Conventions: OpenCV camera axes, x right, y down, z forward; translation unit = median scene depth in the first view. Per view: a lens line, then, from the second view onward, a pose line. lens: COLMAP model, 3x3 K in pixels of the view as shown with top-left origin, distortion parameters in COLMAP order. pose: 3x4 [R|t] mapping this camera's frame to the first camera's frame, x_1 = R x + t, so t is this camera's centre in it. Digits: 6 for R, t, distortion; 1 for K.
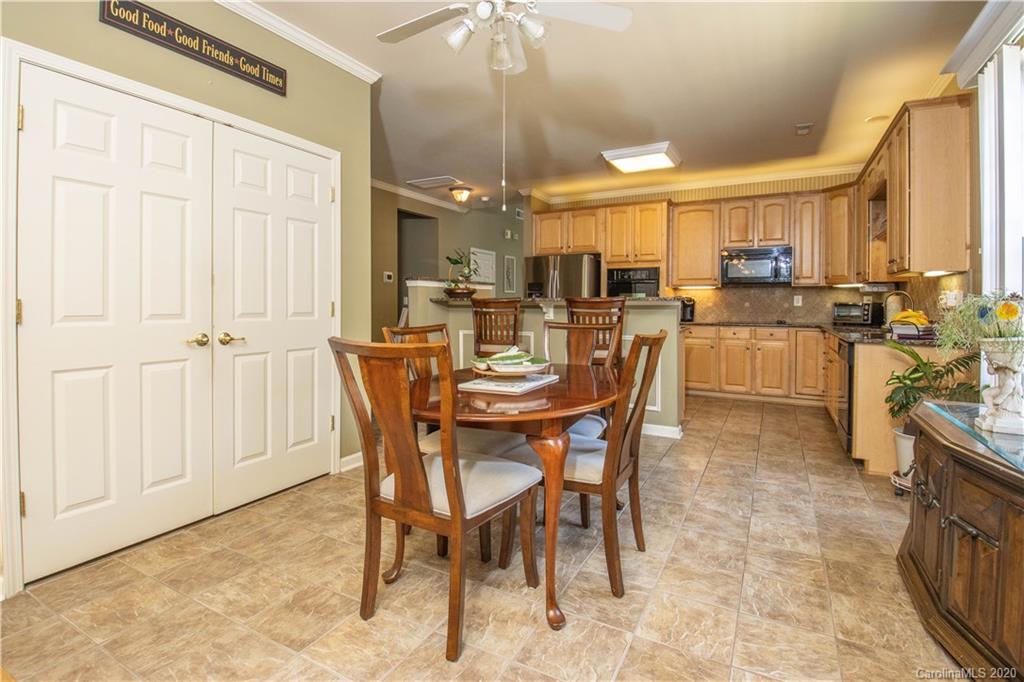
lens RADIAL K [[500.1, 0, 501.4], [0, 500.1, 311.0], [0, 0, 1]] dist [0.003686, 0.000388]
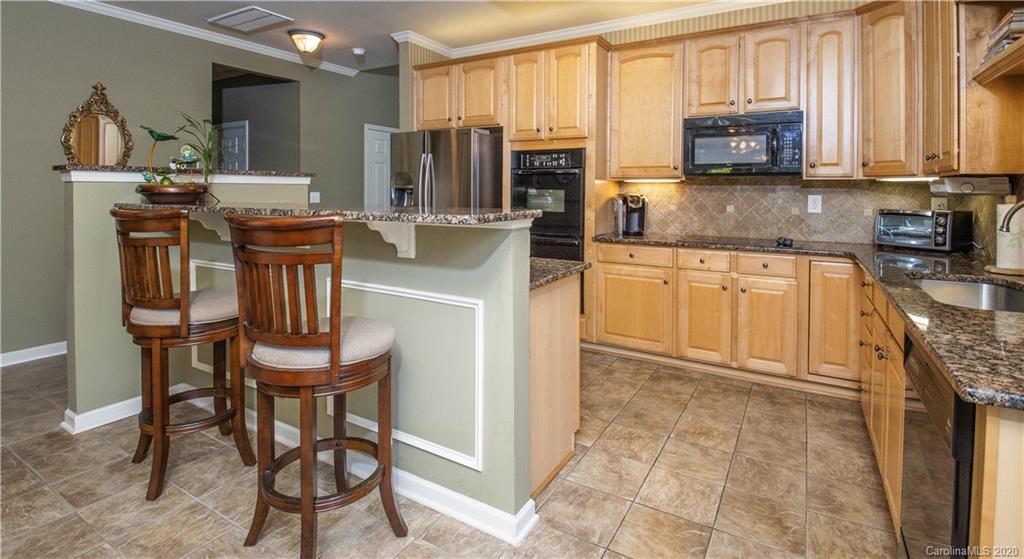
lens RADIAL K [[497.0, 0, 505.0], [0, 497.0, 195.2], [0, 0, 1]] dist [0.001182, -0.002267]
pose [[0.999199, 0.003421, -0.039861, 0.254747], [-0.003685, 0.999972, -0.006564, -0.026288], [0.039837, 0.006706, 0.999184, 0.406307]]
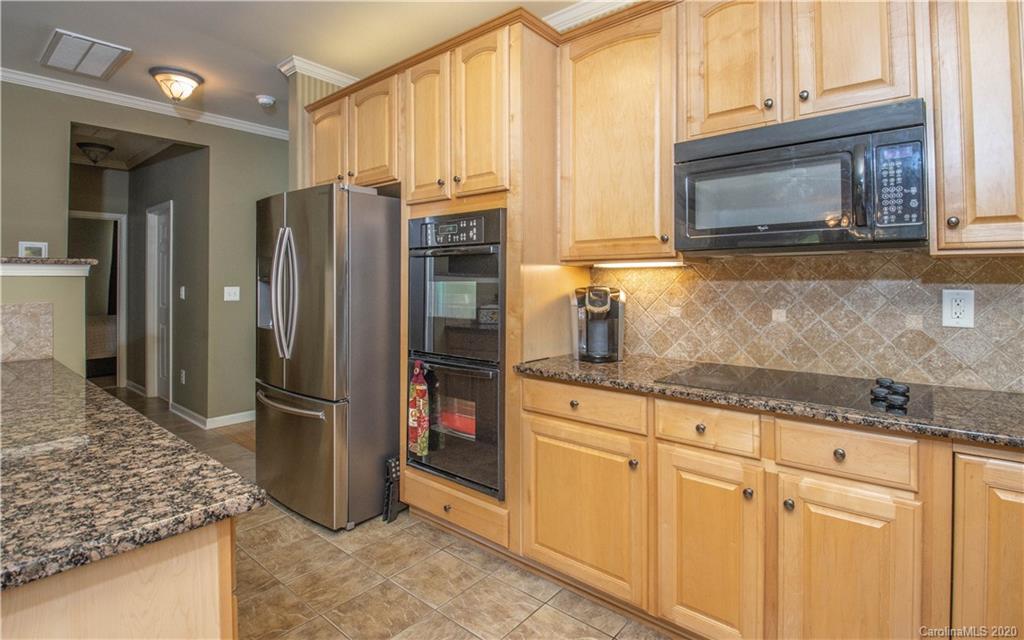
lens RADIAL K [[506.2, 0, 502.7], [0, 506.2, 273.4], [0, 0, 1]] dist [-0.018654, -0.003806]
pose [[0.979214, -0.007319, -0.202696, 0.407109], [0.000863, 0.999490, -0.031917, -0.031952], [0.202826, 0.031078, 0.978721, 0.689239]]
